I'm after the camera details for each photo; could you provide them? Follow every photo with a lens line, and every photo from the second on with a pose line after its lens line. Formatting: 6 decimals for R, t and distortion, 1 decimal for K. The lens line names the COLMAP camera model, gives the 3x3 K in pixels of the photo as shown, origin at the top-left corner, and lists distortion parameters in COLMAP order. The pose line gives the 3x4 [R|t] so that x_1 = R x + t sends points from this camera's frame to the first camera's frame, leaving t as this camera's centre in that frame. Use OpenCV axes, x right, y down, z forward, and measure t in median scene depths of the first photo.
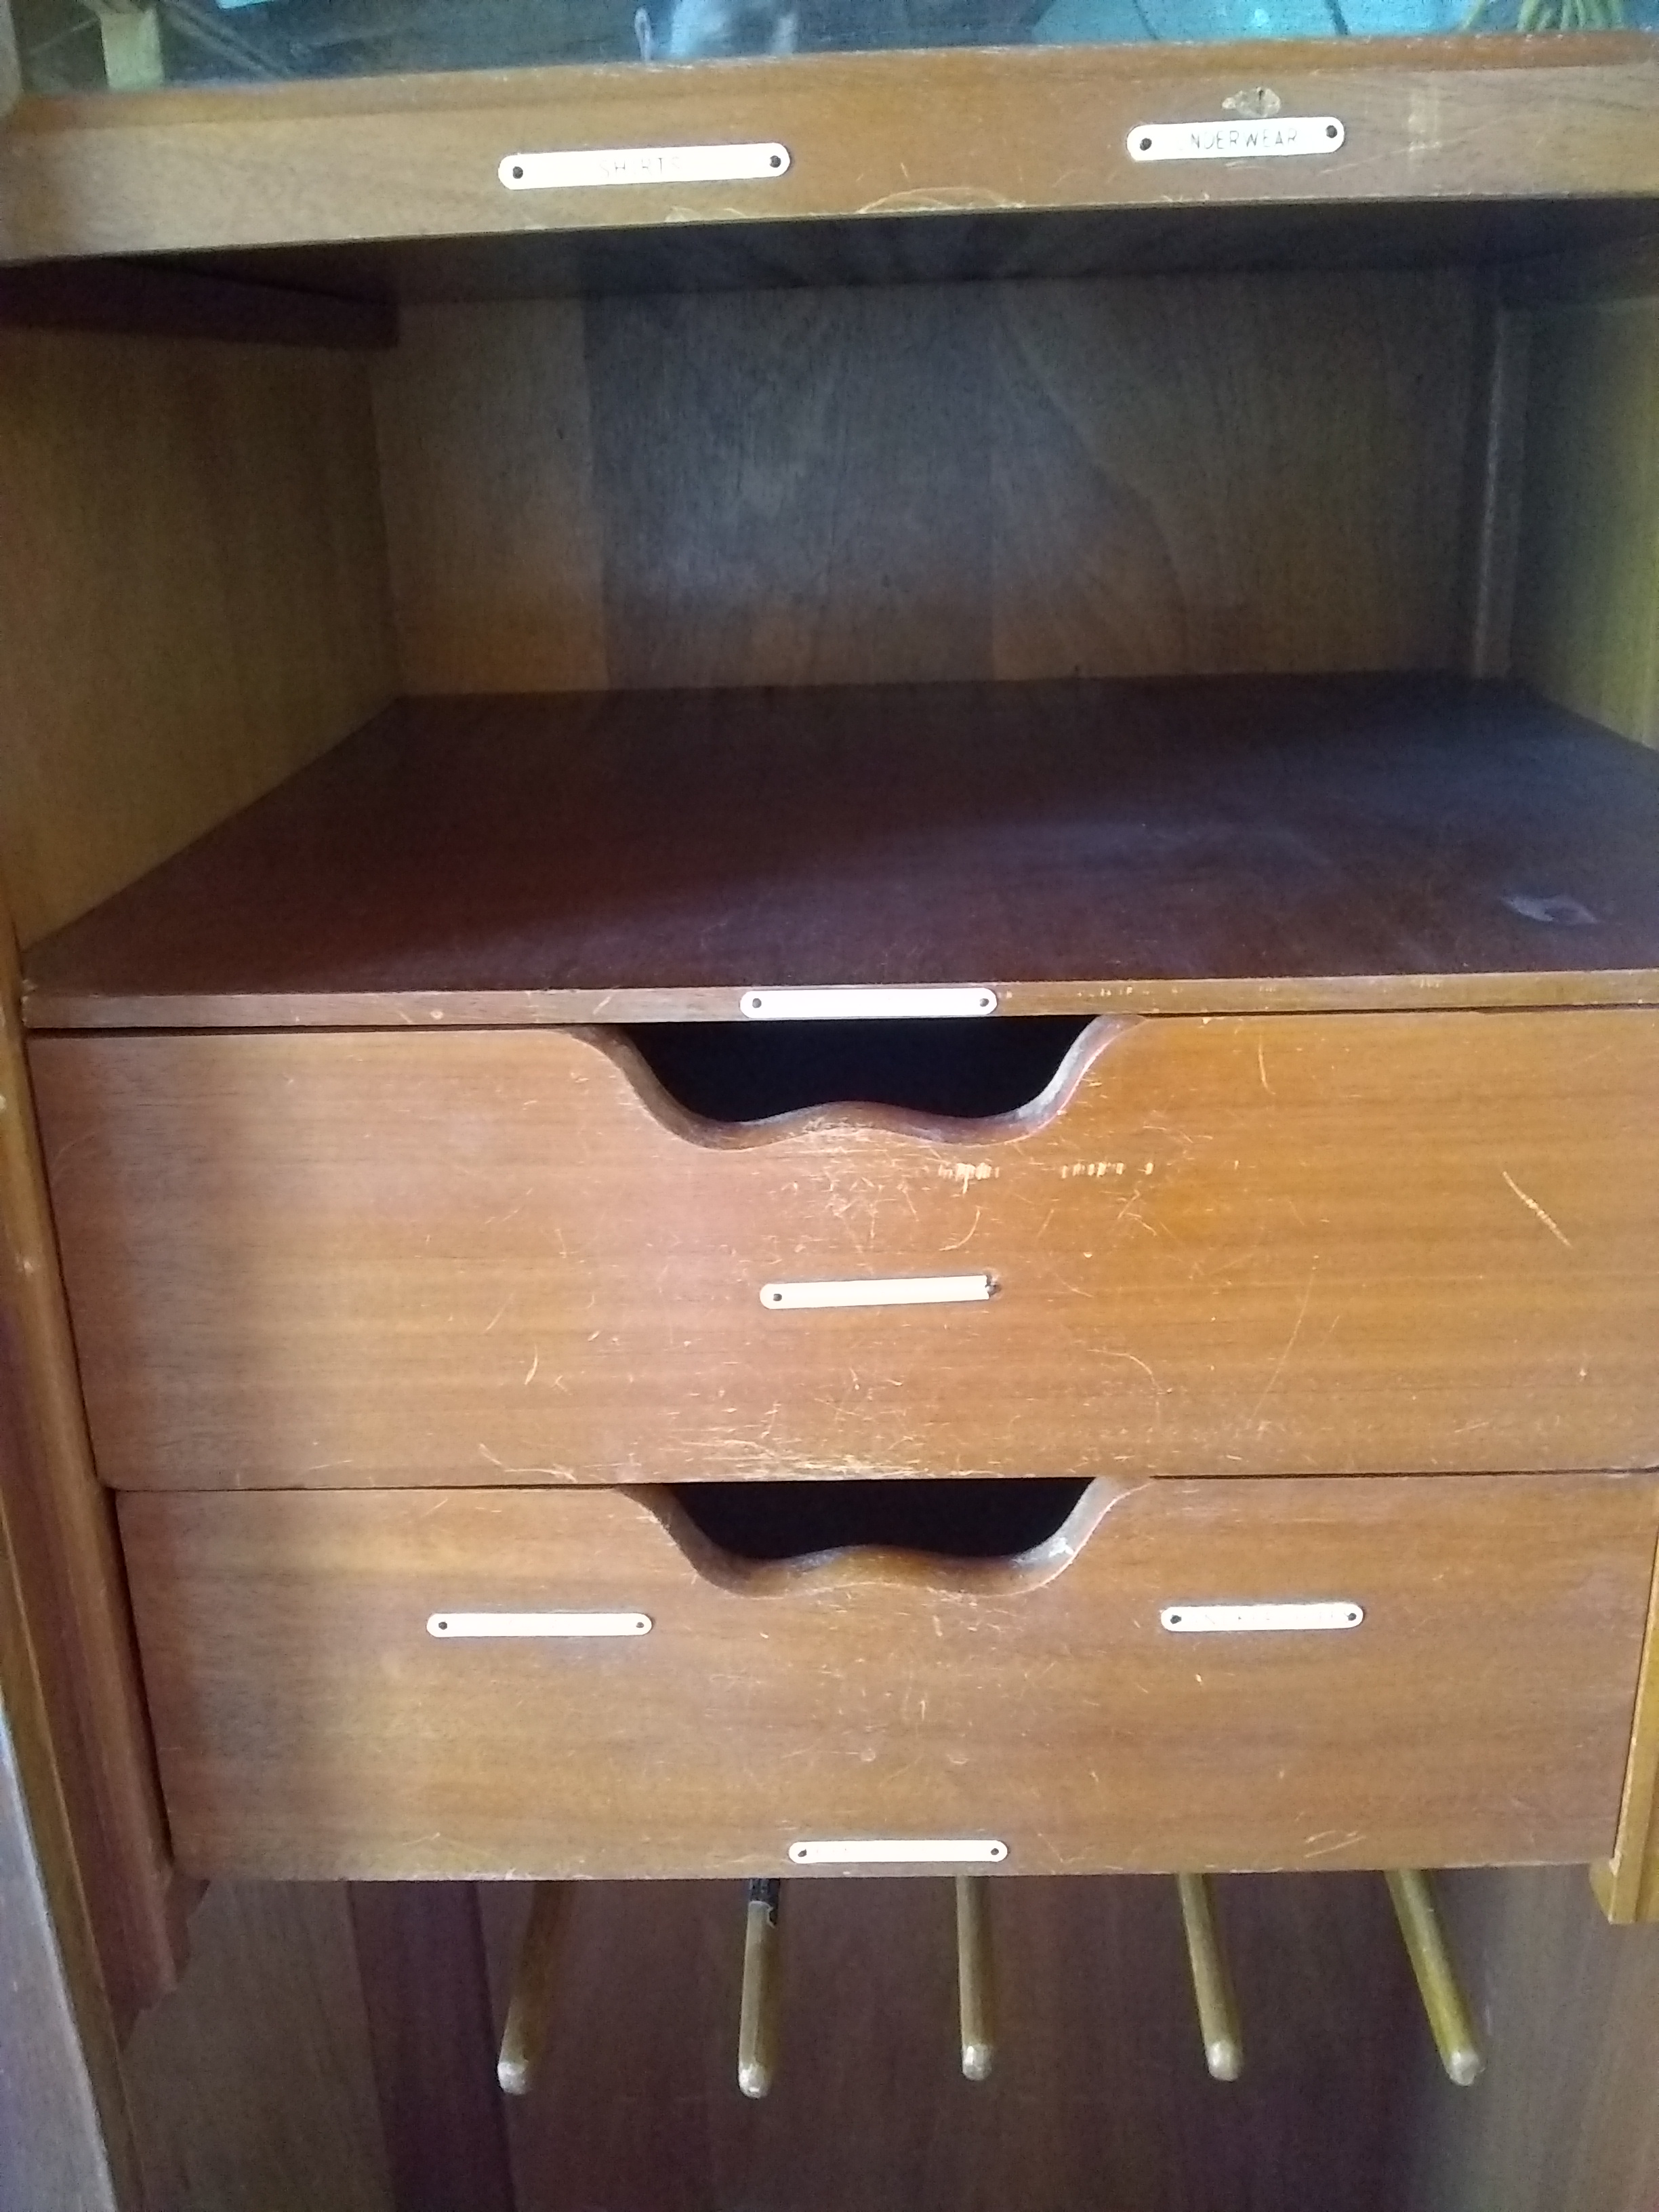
lens RADIAL K [[1905.1, 0, 829.5], [0, 1905.1, 1106.0], [0, 0, 1]] dist [0.051685, -0.208537]
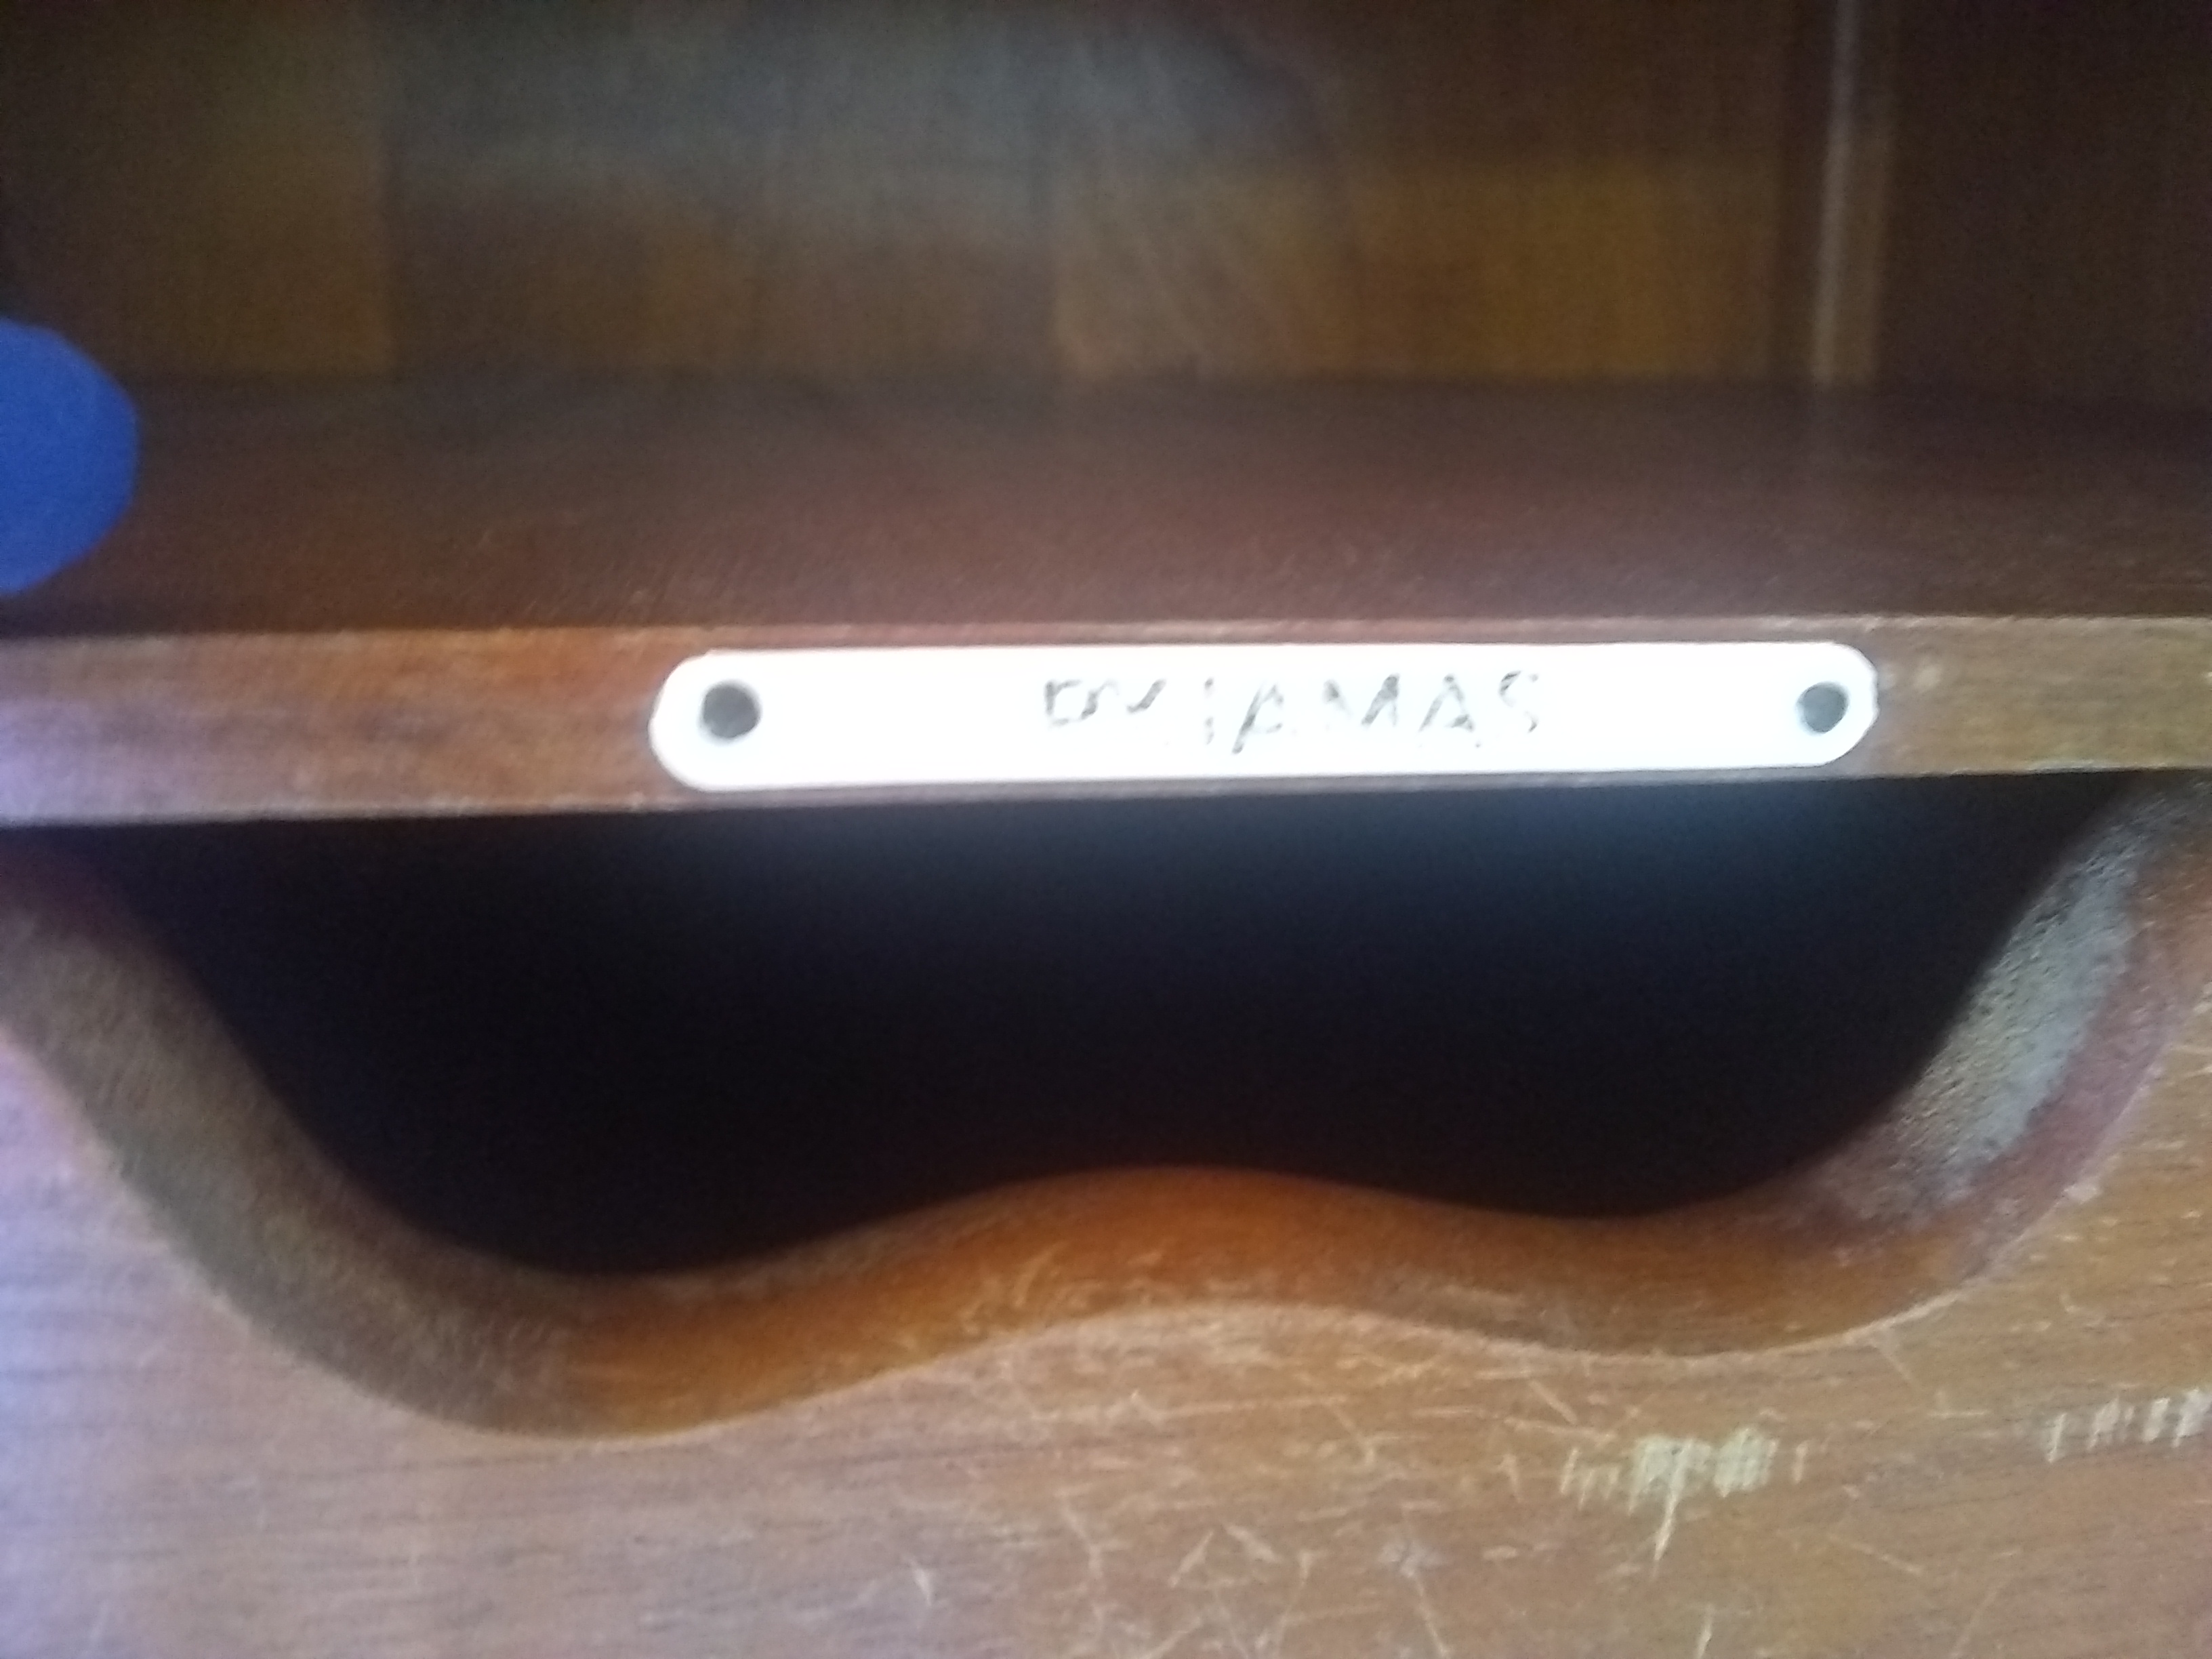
lens RADIAL K [[1905.1, 0, 1093.5], [0, 1905.1, 817.0], [0, 0, 1]] dist [0.051685, -0.208537]
pose [[0.980851, -0.006573, 0.194647, -0.036514], [0.031275, 0.991776, -0.124108, -0.015168], [-0.192231, 0.127819, 0.972990, 0.694434]]
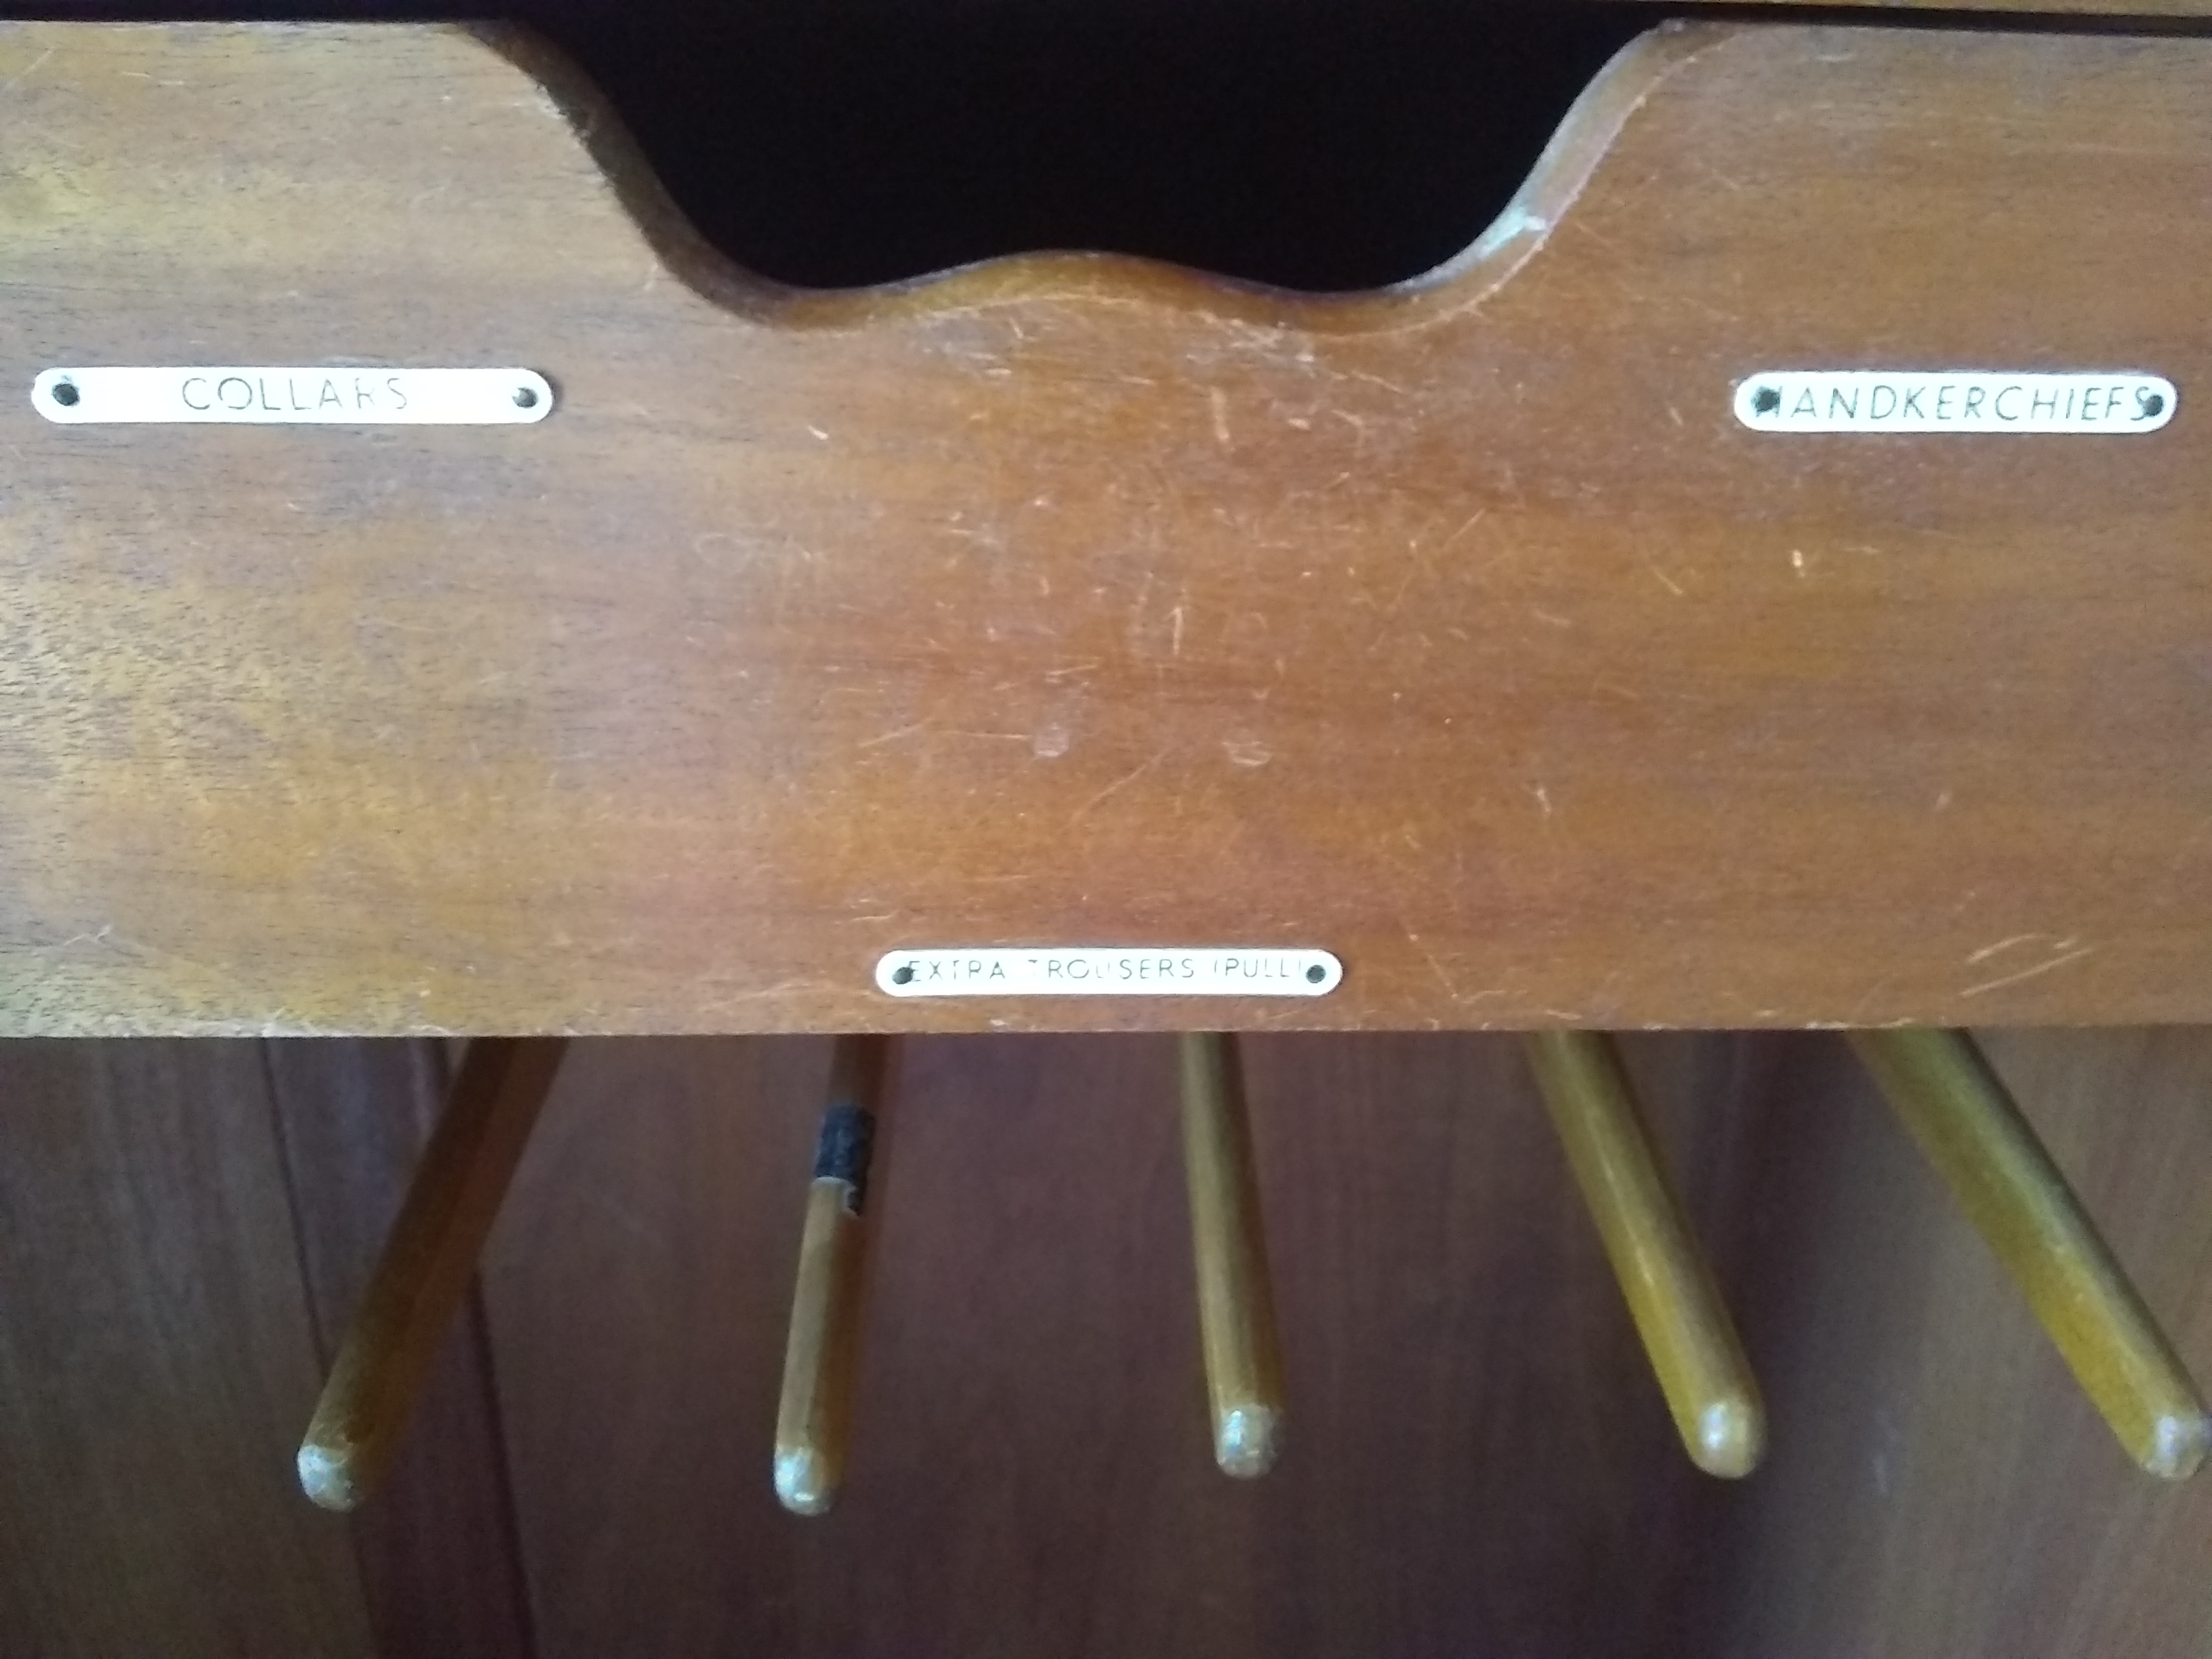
lens RADIAL K [[1905.1, 0, 1093.5], [0, 1905.1, 817.0], [0, 0, 1]] dist [0.051685, -0.208537]
pose [[0.998127, 0.020184, 0.057757, 0.004637], [-0.024483, 0.996904, 0.074725, 0.330831], [-0.056070, -0.075999, 0.995530, 0.561597]]
